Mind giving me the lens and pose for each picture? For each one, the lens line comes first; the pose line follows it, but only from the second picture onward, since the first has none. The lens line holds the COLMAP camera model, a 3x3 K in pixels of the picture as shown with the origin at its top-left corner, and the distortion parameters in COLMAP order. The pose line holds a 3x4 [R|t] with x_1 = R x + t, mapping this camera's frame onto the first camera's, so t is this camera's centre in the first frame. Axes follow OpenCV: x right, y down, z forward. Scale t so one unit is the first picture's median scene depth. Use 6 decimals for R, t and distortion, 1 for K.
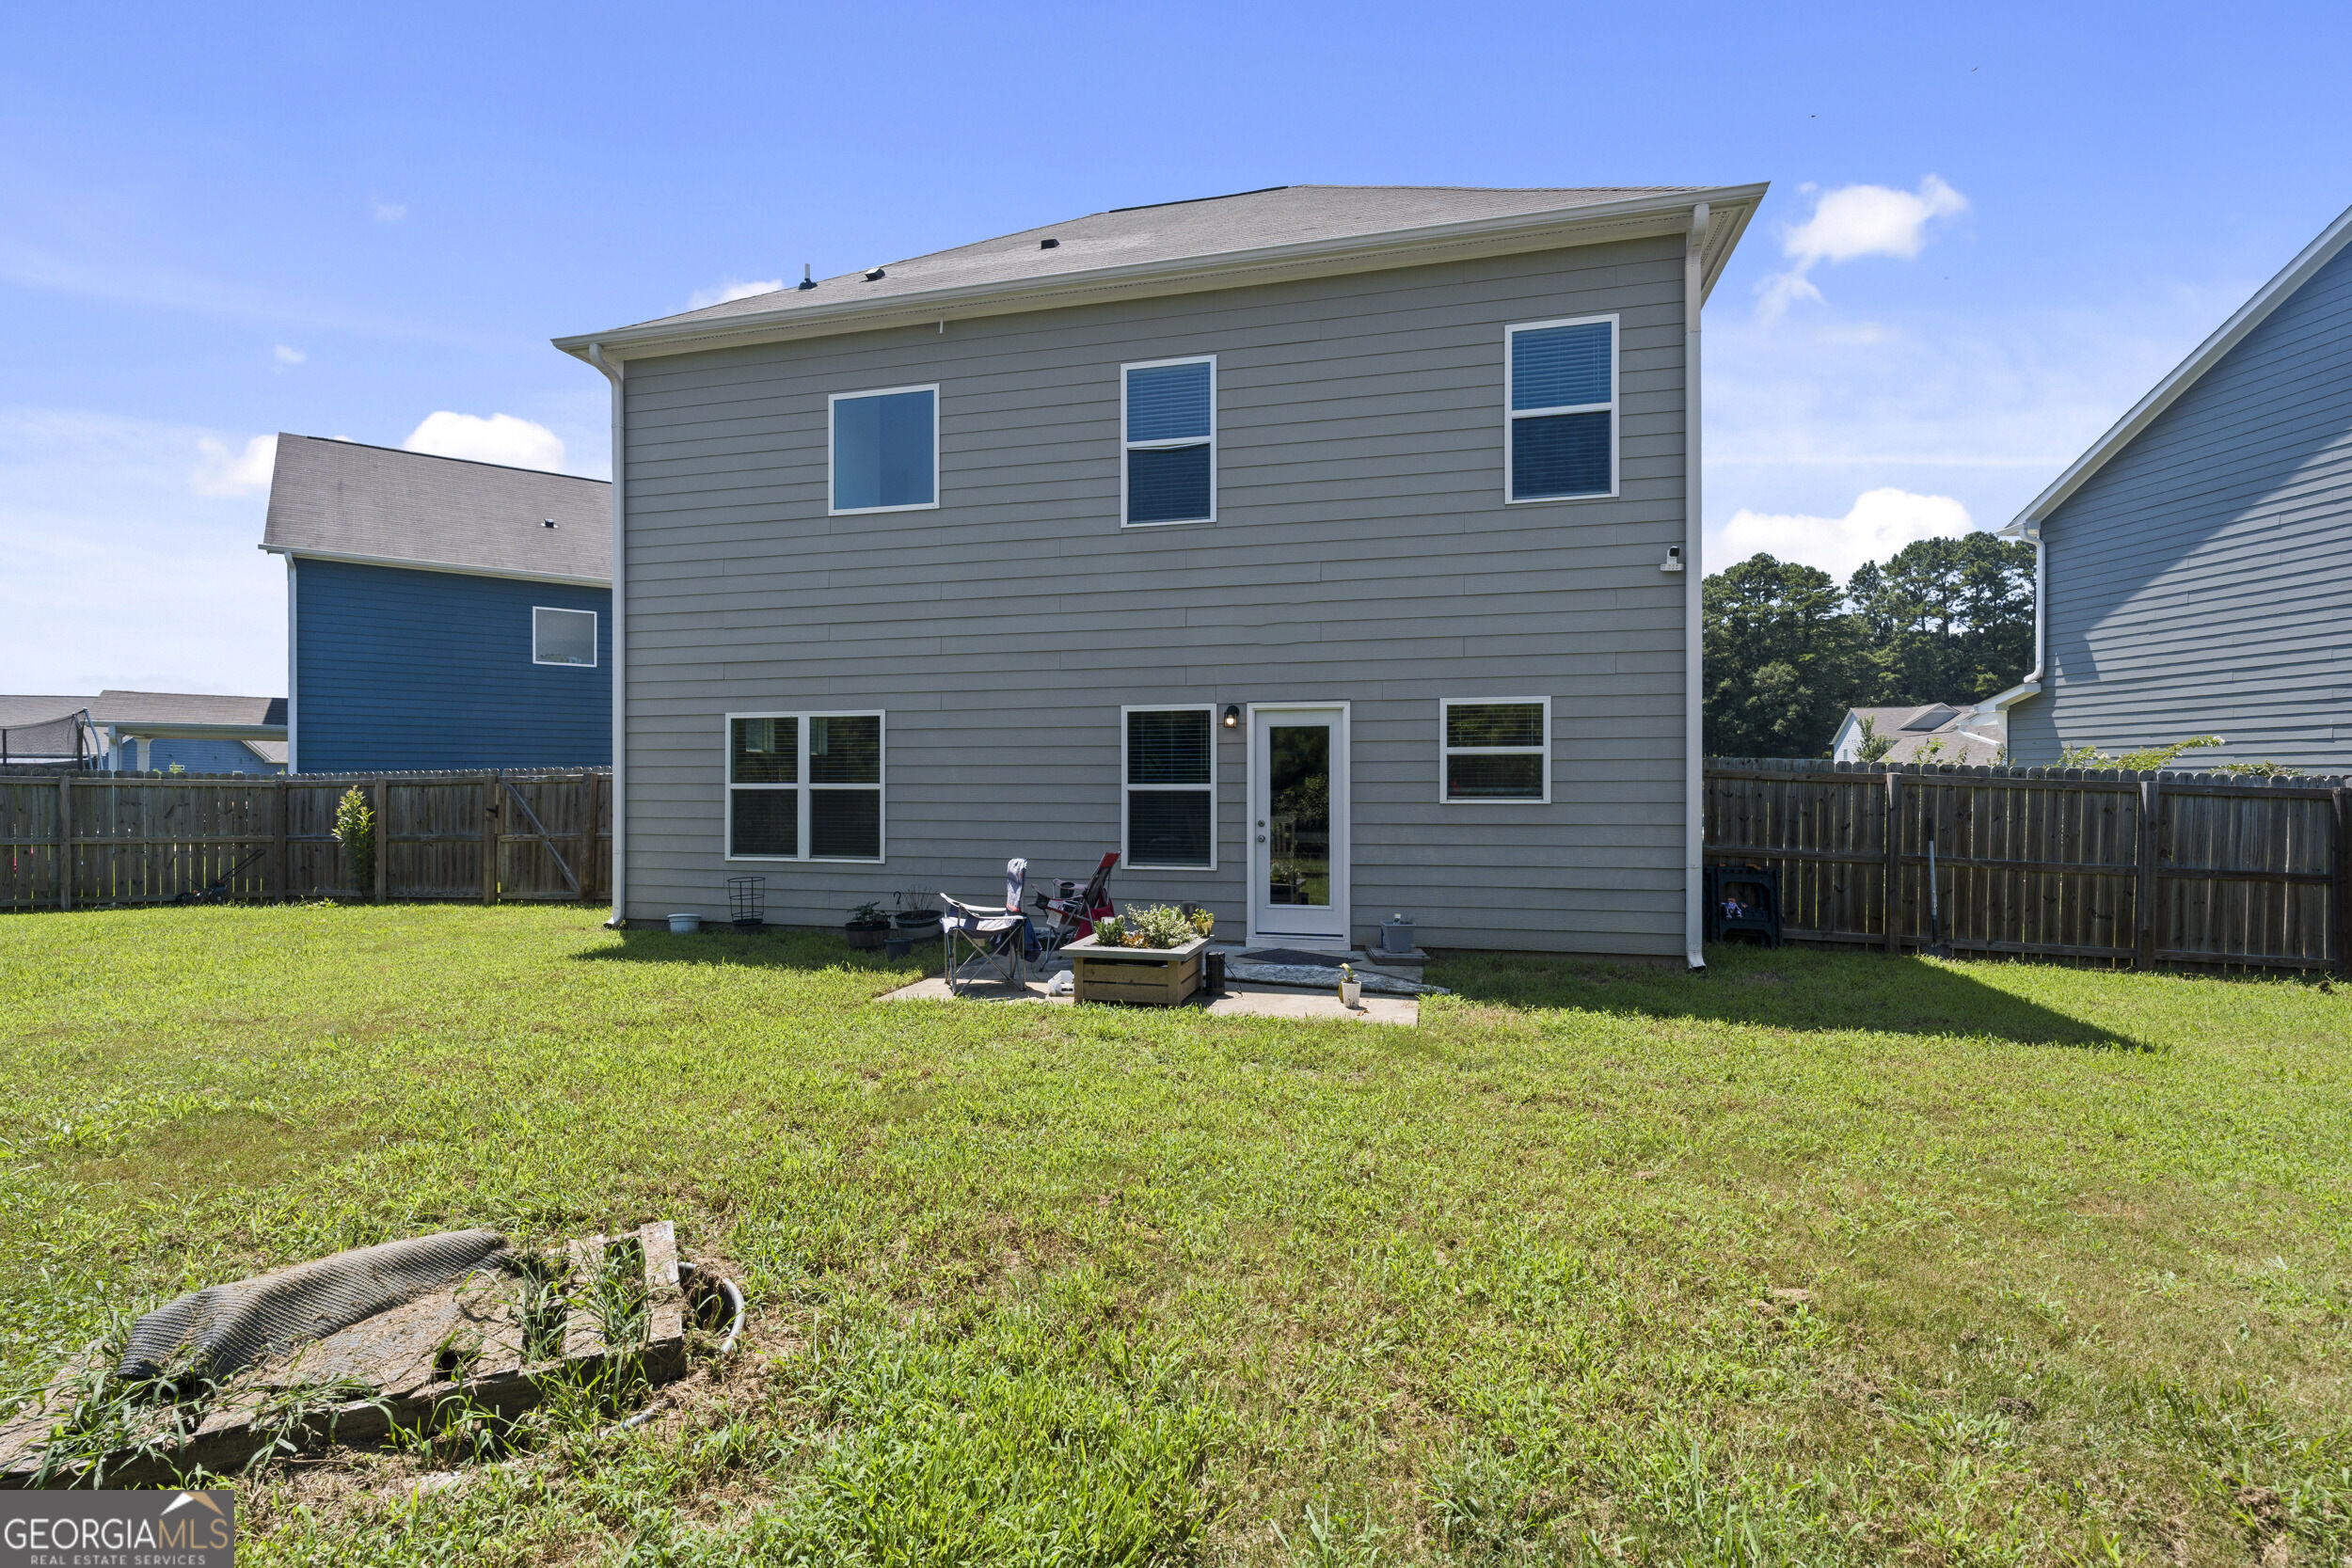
lens RADIAL K [[1079.8, 0, 1161.7], [0, 1079.8, 785.6], [0, 0, 1]] dist [-0.002535, 0.000150]
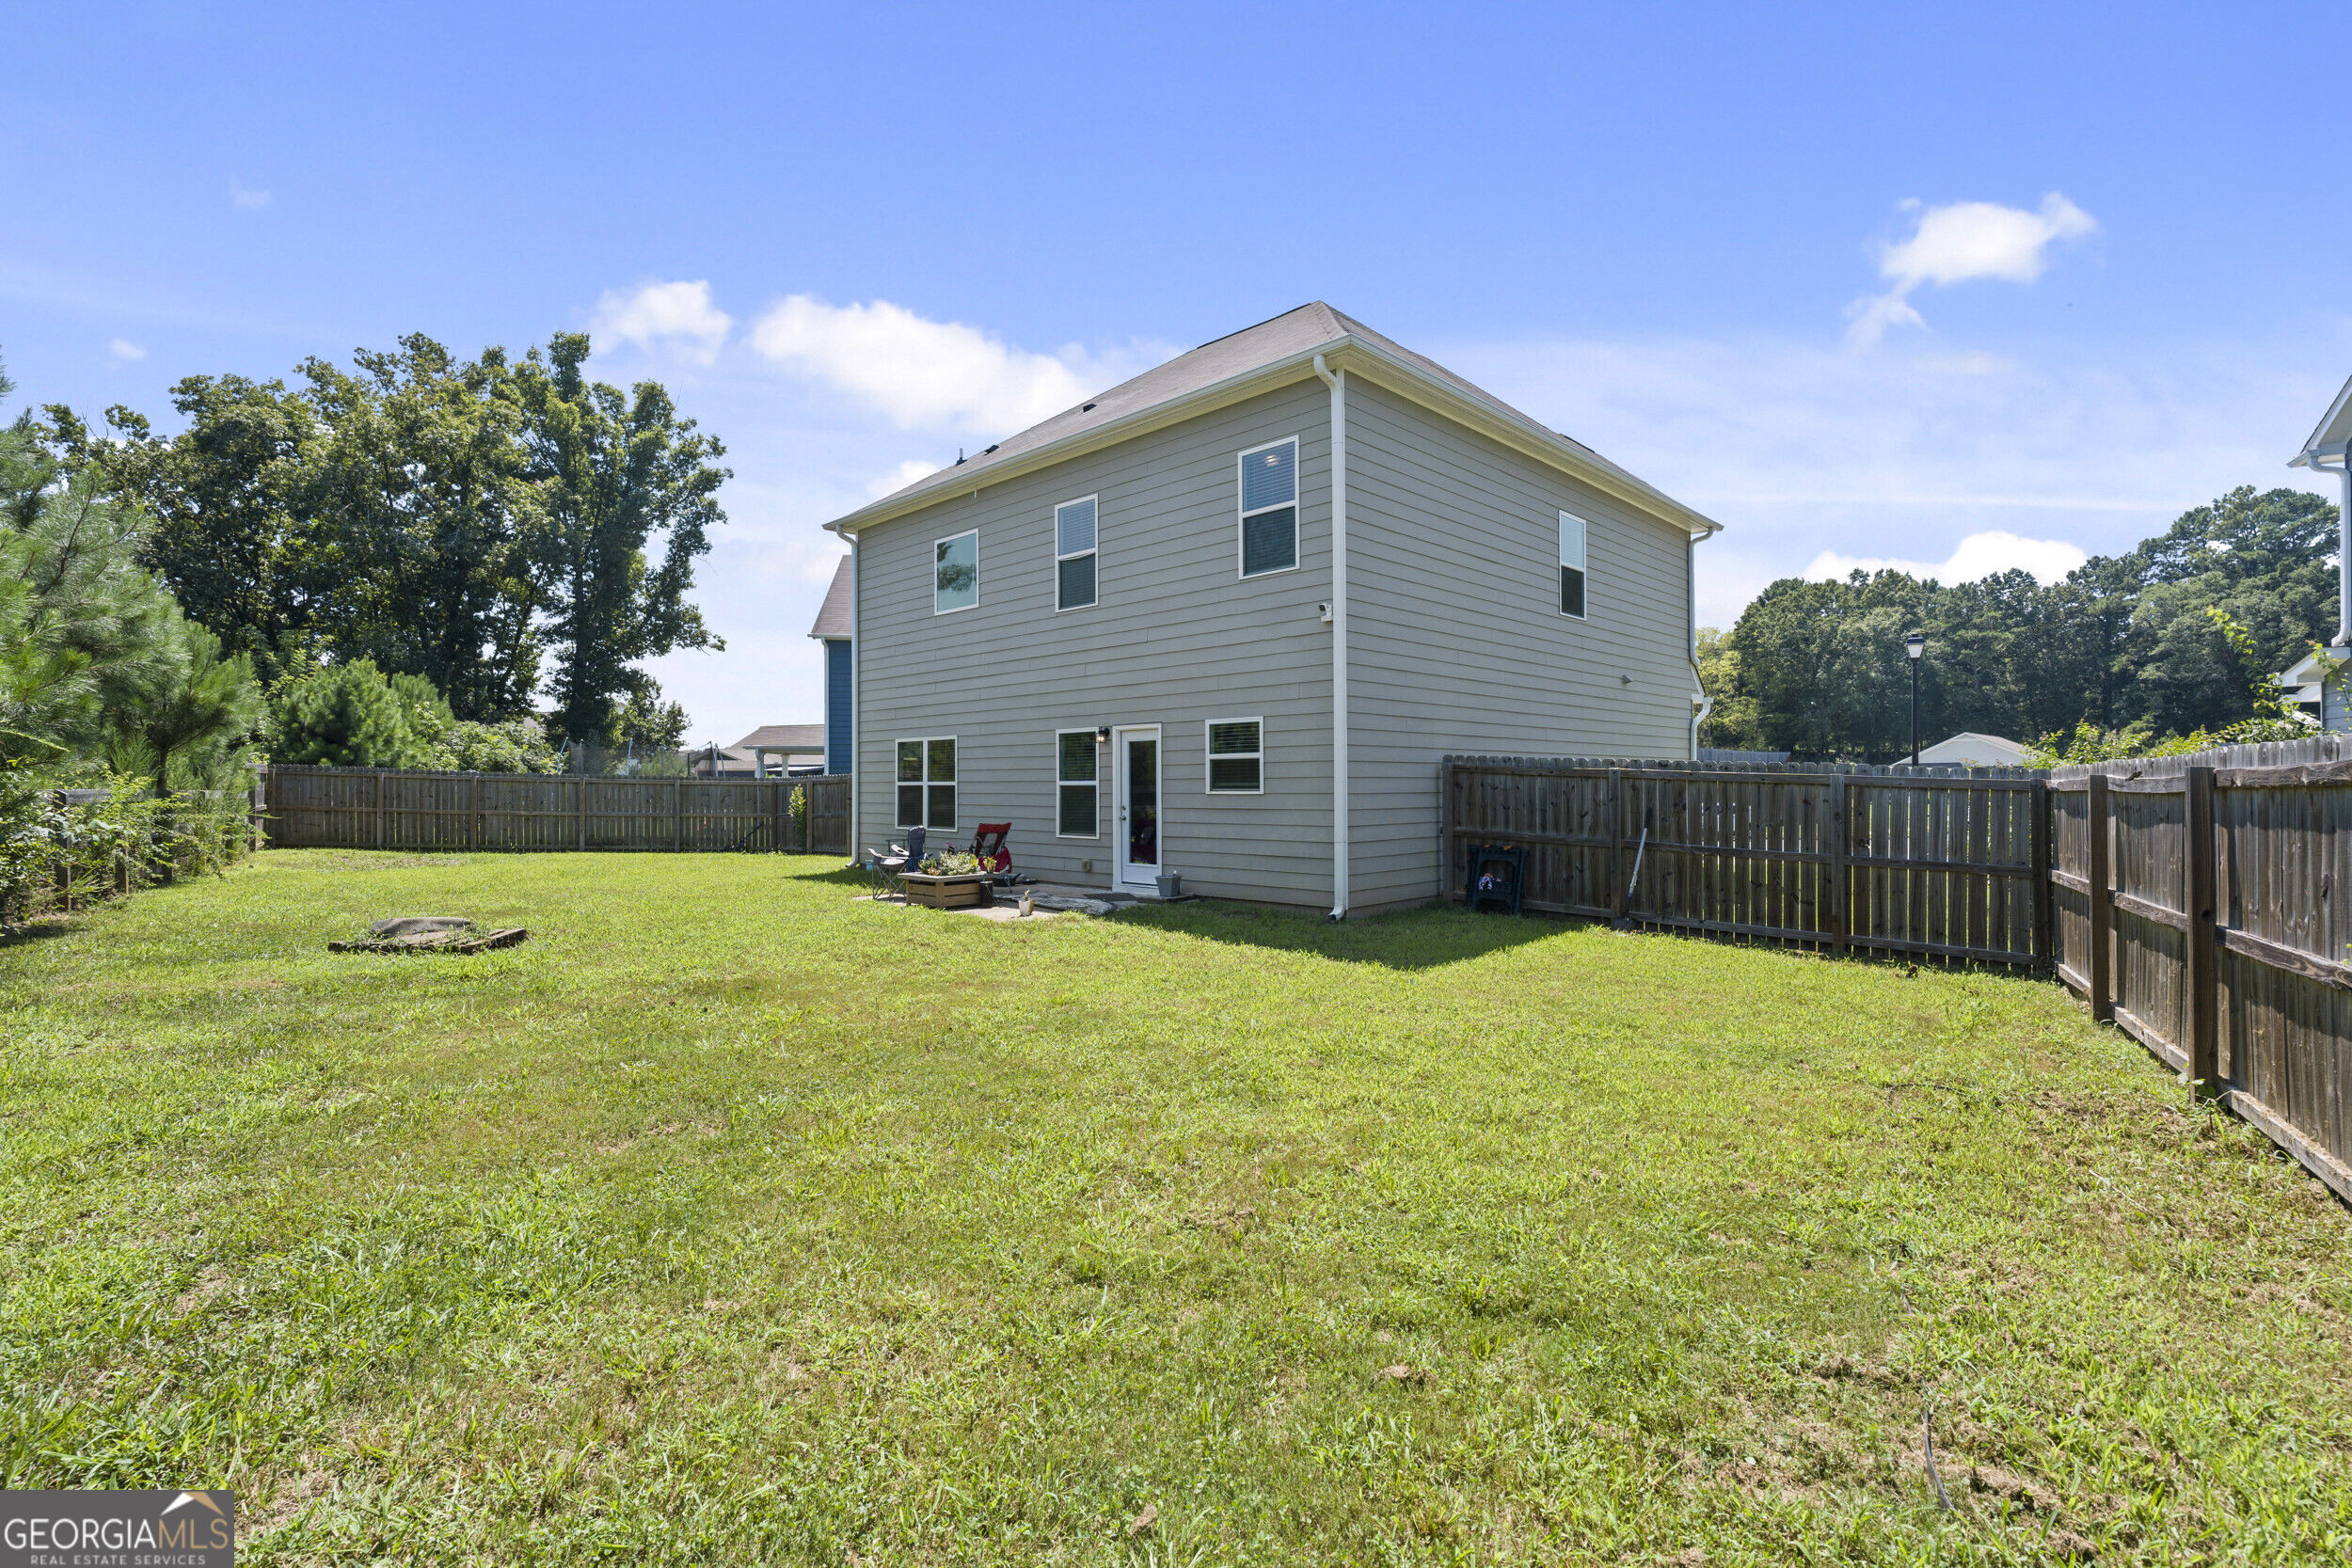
lens RADIAL K [[1083.6, 0, 1164.7], [0, 1083.6, 766.7], [0, 0, 1]] dist [0.002851, 0.000609]
pose [[0.860626, -0.011614, -0.509104, 0.826383], [0.004318, 0.999870, -0.015509, 0.002430], [0.509219, 0.011149, 0.860565, -0.221577]]
